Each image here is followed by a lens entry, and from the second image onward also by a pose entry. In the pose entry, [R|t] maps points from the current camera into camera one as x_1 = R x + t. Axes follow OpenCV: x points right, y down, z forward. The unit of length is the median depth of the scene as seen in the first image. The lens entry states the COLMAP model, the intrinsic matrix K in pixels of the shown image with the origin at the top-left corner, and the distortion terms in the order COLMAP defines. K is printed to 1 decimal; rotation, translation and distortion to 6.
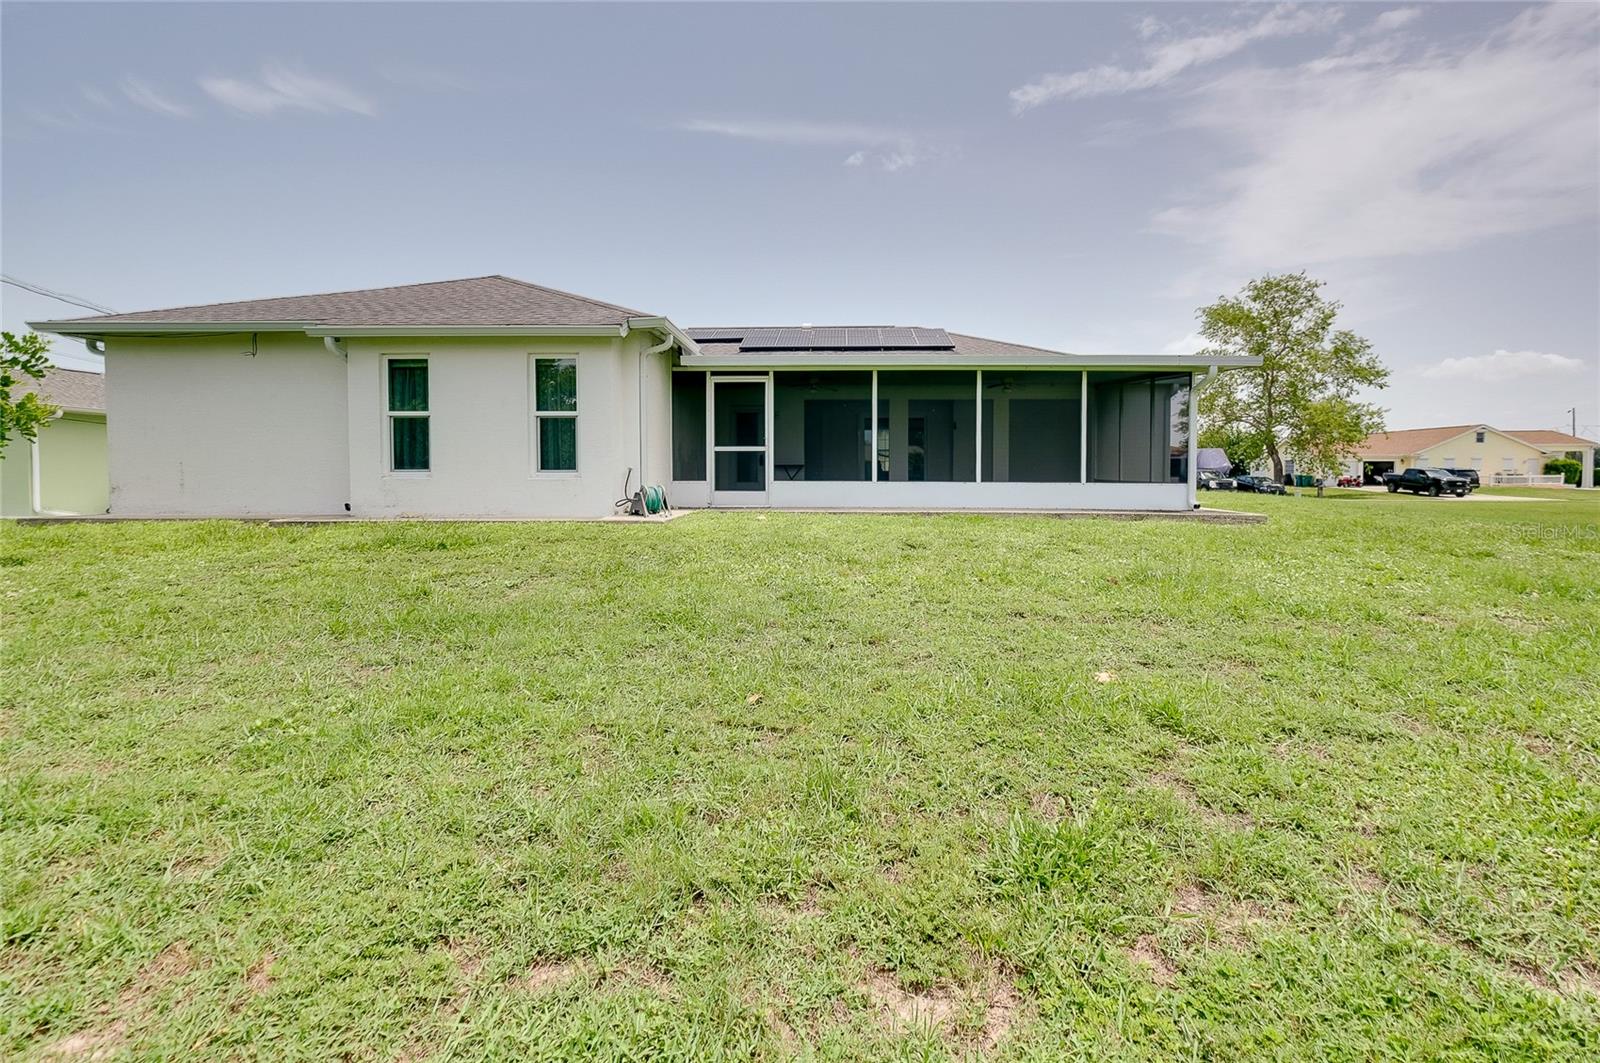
lens RADIAL K [[713.5, 0, 788.6], [0, 713.5, 497.4], [0, 0, 1]] dist [0.002510, 0.001274]
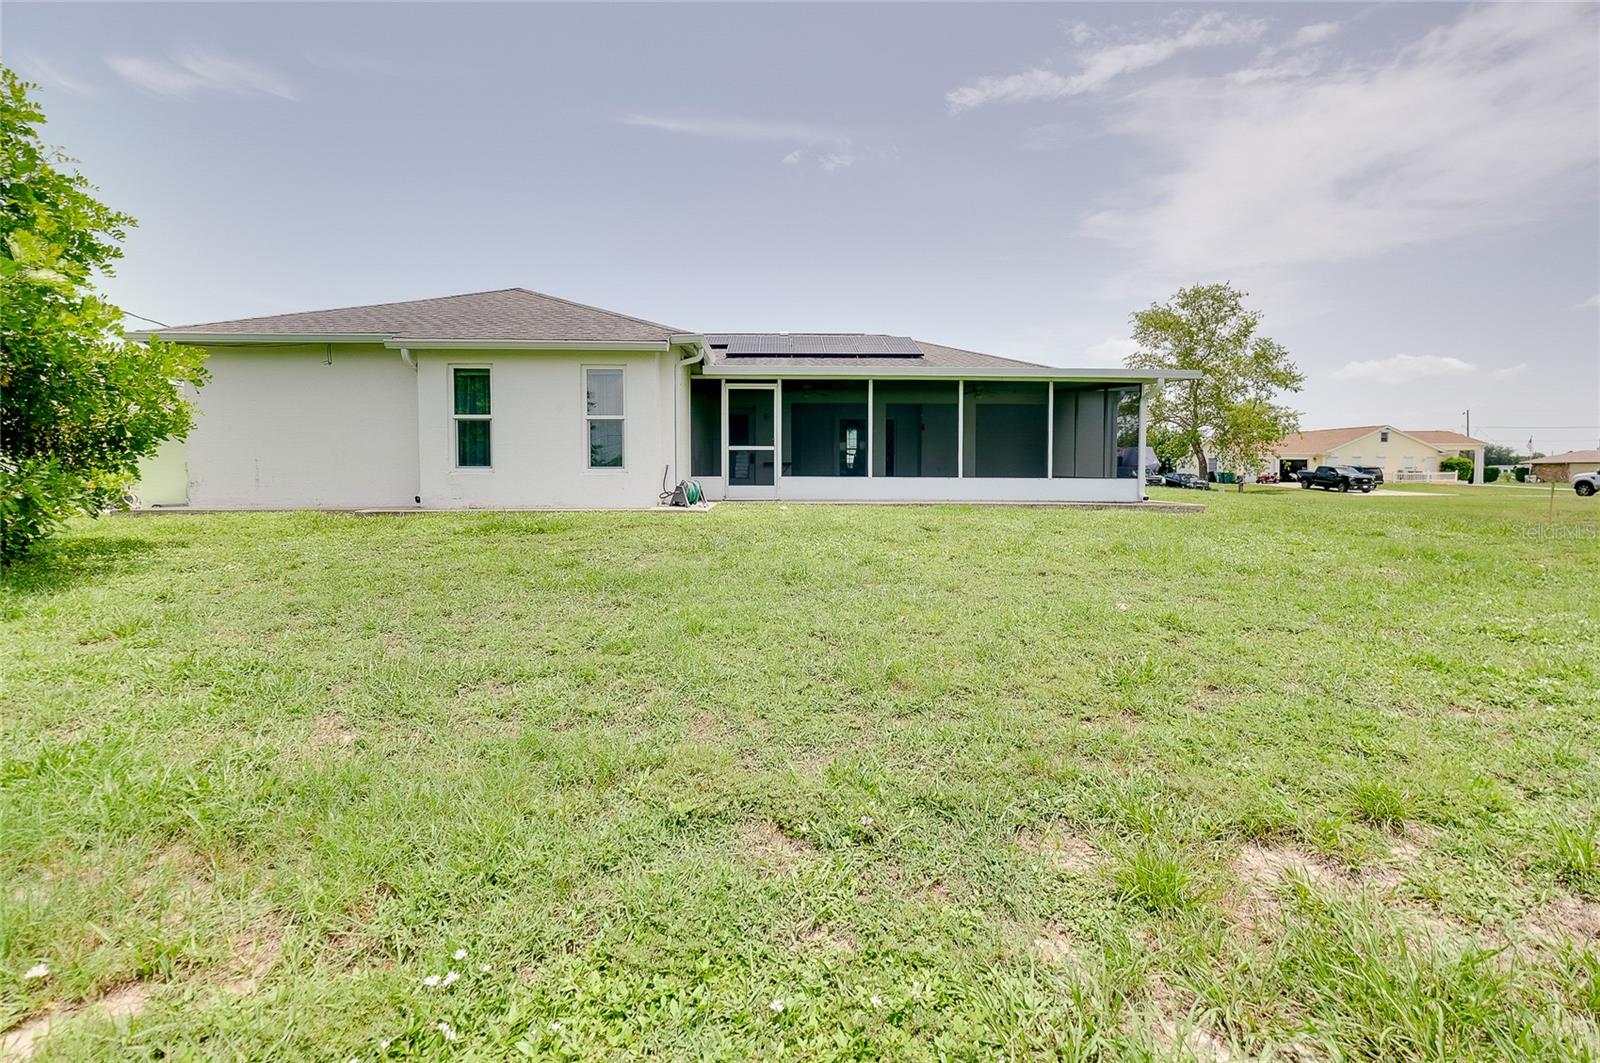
lens RADIAL K [[713.5, 0, 752.2], [0, 713.5, 509.0], [0, 0, 1]] dist [0.002510, 0.001274]
pose [[0.999066, -0.001604, 0.043169, -0.039098], [0.000743, 0.999800, 0.019974, 0.001985], [-0.043192, -0.019923, 0.998868, -0.044828]]
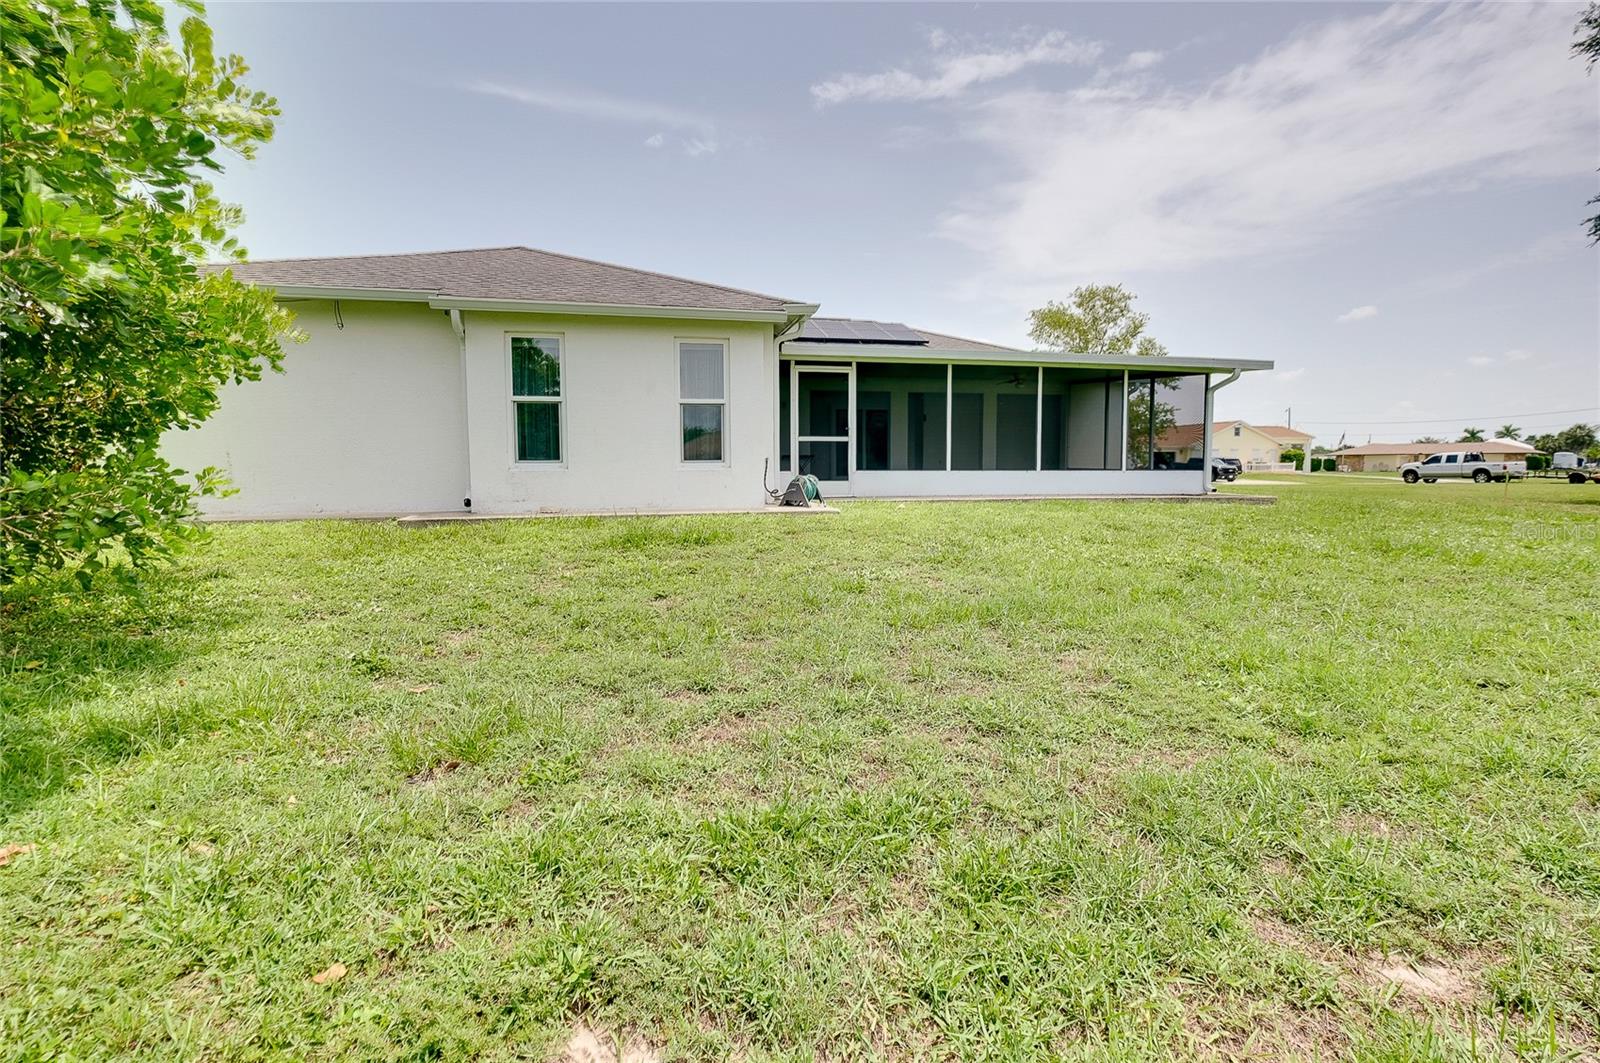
lens RADIAL K [[713.5, 0, 732.4], [0, 713.5, 524.8], [0, 0, 1]] dist [0.002510, 0.001274]
pose [[0.975436, -0.022217, 0.219160, -0.140629], [0.010908, 0.998552, 0.052677, -0.000500], [-0.220013, -0.048993, 0.974266, 0.013610]]
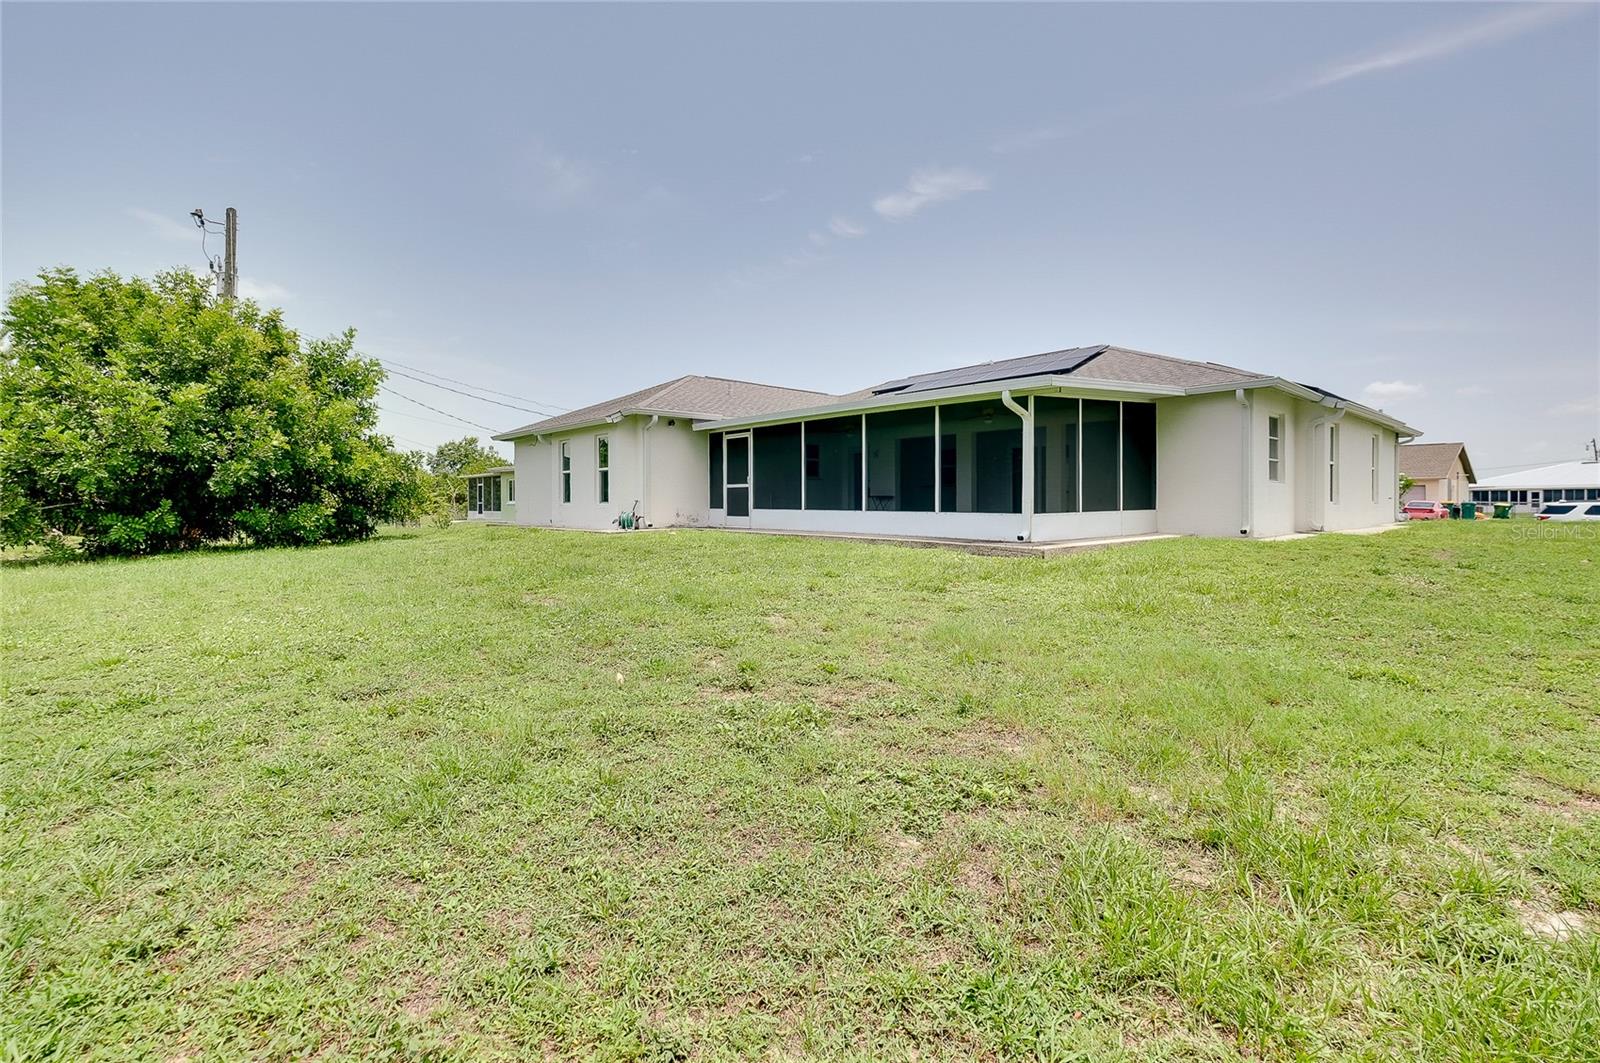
lens RADIAL K [[713.5, 0, 800.9], [0, 713.5, 514.6], [0, 0, 1]] dist [0.002510, 0.001274]
pose [[0.694931, 0.010447, -0.719000, 0.343019], [-0.021299, 0.999755, -0.006060, -0.002179], [0.718761, 0.019526, 0.694983, 0.041705]]
